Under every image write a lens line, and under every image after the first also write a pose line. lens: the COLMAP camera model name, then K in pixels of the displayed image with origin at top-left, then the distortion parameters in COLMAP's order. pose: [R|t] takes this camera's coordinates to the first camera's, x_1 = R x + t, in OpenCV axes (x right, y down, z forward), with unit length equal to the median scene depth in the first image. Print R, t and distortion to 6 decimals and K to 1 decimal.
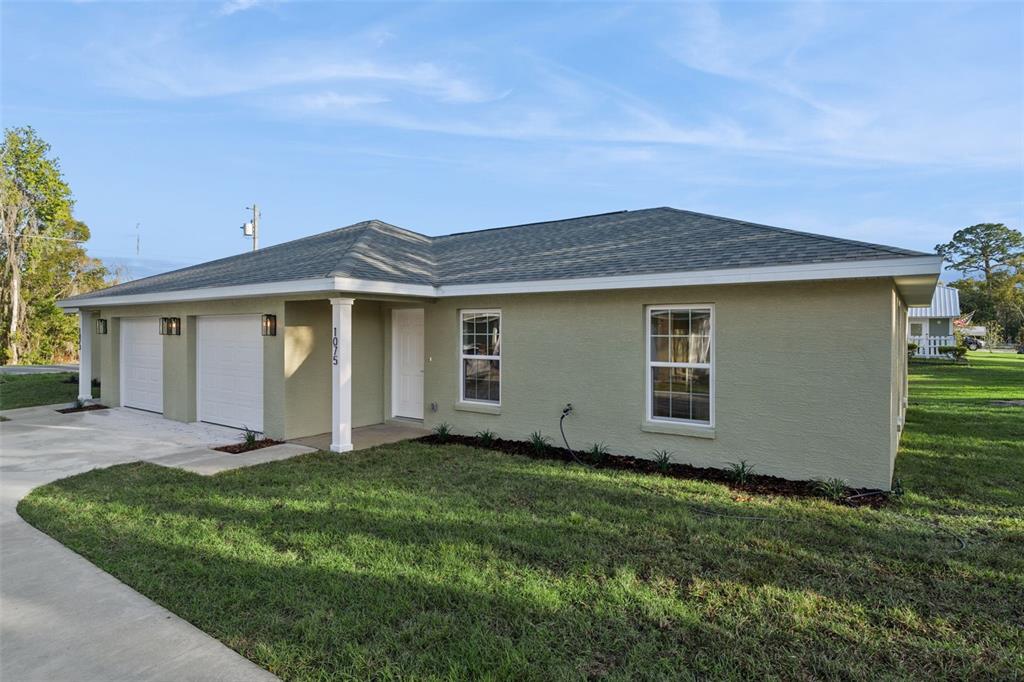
lens RADIAL K [[581.6, 0, 514.6], [0, 581.6, 337.4], [0, 0, 1]] dist [0.001632, -0.002337]
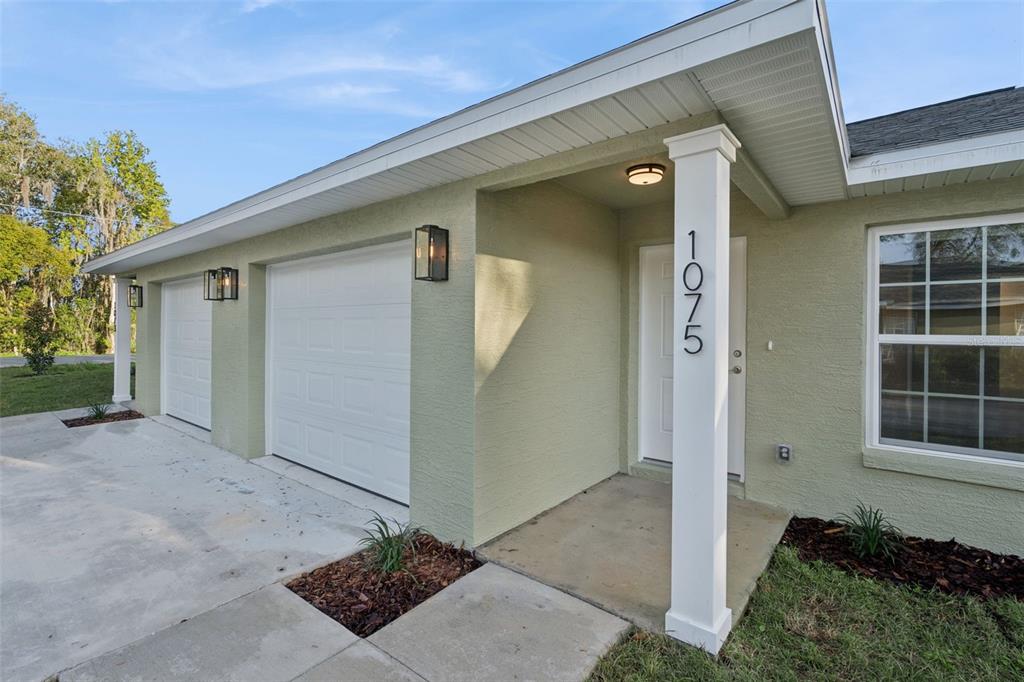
lens RADIAL K [[472.4, 0, 506.6], [0, 472.4, 334.5], [0, 0, 1]] dist [-0.004051, -0.000501]
pose [[0.998480, 0.008512, -0.054449, -0.250566], [-0.008764, 0.999952, -0.004398, 0.024926], [0.054409, 0.004868, 0.998507, 0.481501]]
